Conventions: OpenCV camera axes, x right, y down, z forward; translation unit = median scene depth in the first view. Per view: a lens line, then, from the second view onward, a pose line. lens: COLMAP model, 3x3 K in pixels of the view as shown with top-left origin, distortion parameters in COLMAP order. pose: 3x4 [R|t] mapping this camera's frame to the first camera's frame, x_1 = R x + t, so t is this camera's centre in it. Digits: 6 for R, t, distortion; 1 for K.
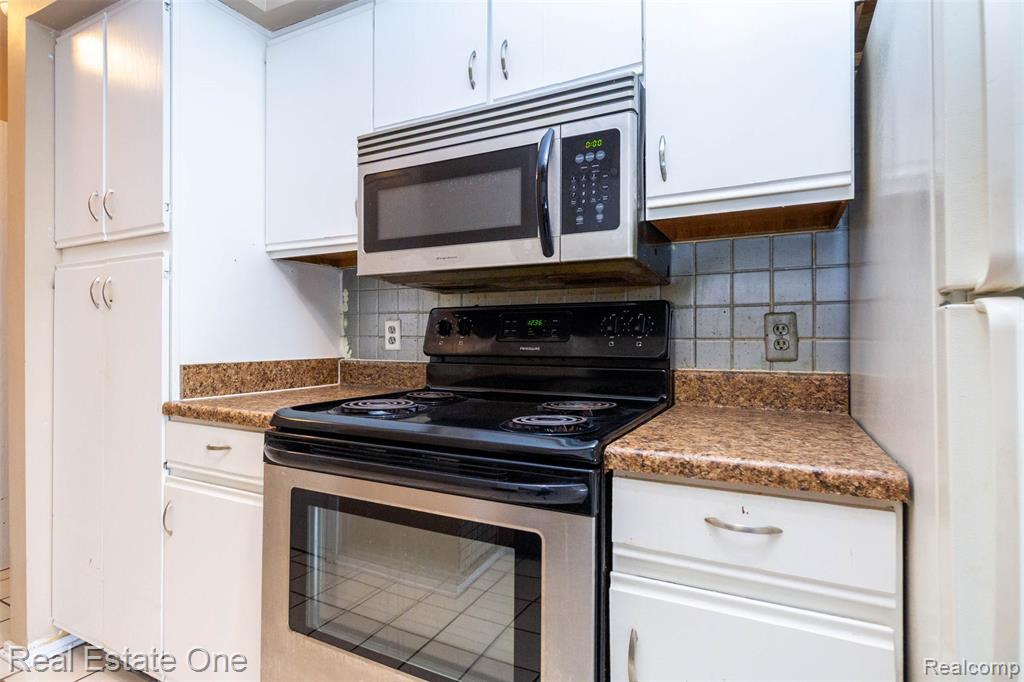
lens RADIAL K [[491.6, 0, 540.4], [0, 491.6, 339.6], [0, 0, 1]] dist [0.001701, 0.000789]
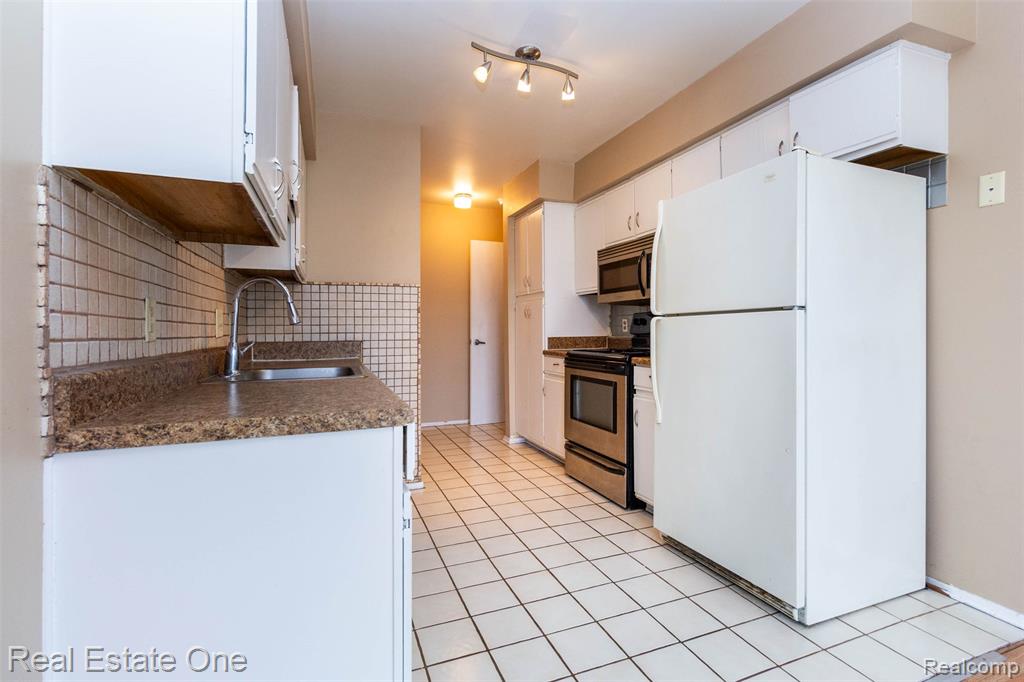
lens RADIAL K [[491.6, 0, 514.5], [0, 491.6, 338.5], [0, 0, 1]] dist [0.001701, 0.000789]
pose [[0.715872, 0.001692, -0.698229, 1.158210], [0.011183, 0.999841, 0.013889, 0.017754], [0.698142, -0.017751, 0.715739, -1.212789]]
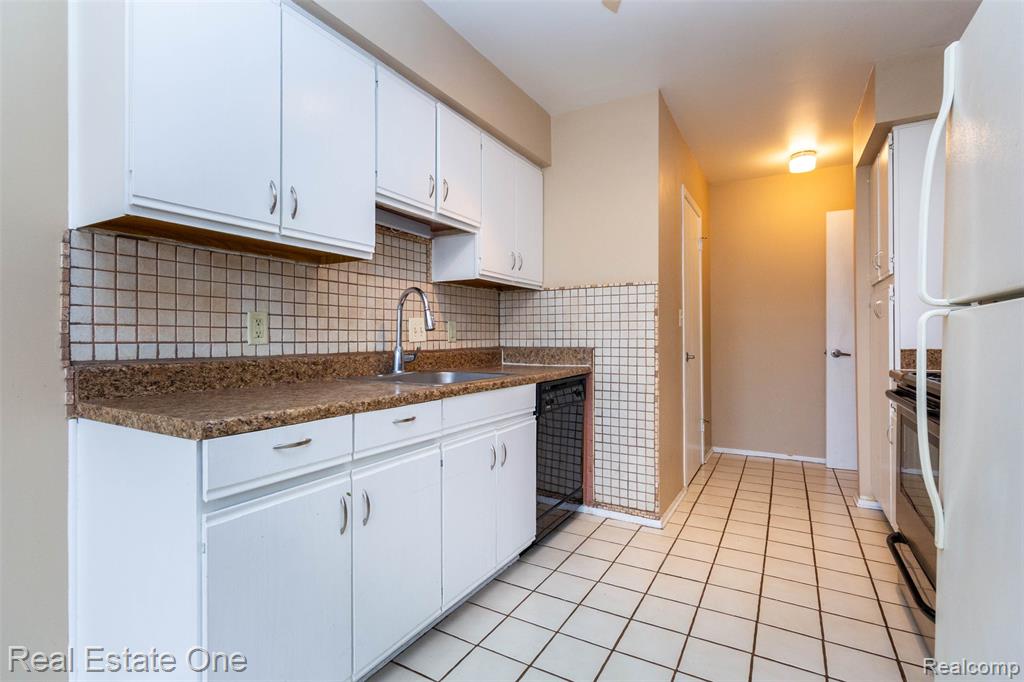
lens RADIAL K [[491.6, 0, 512.9], [0, 491.6, 339.1], [0, 0, 1]] dist [0.001701, 0.000789]
pose [[-0.086657, -0.000302, -0.996238, 1.181269], [0.002027, 0.999998, -0.000479, 0.015832], [0.996236, -0.002061, -0.086656, -0.220528]]
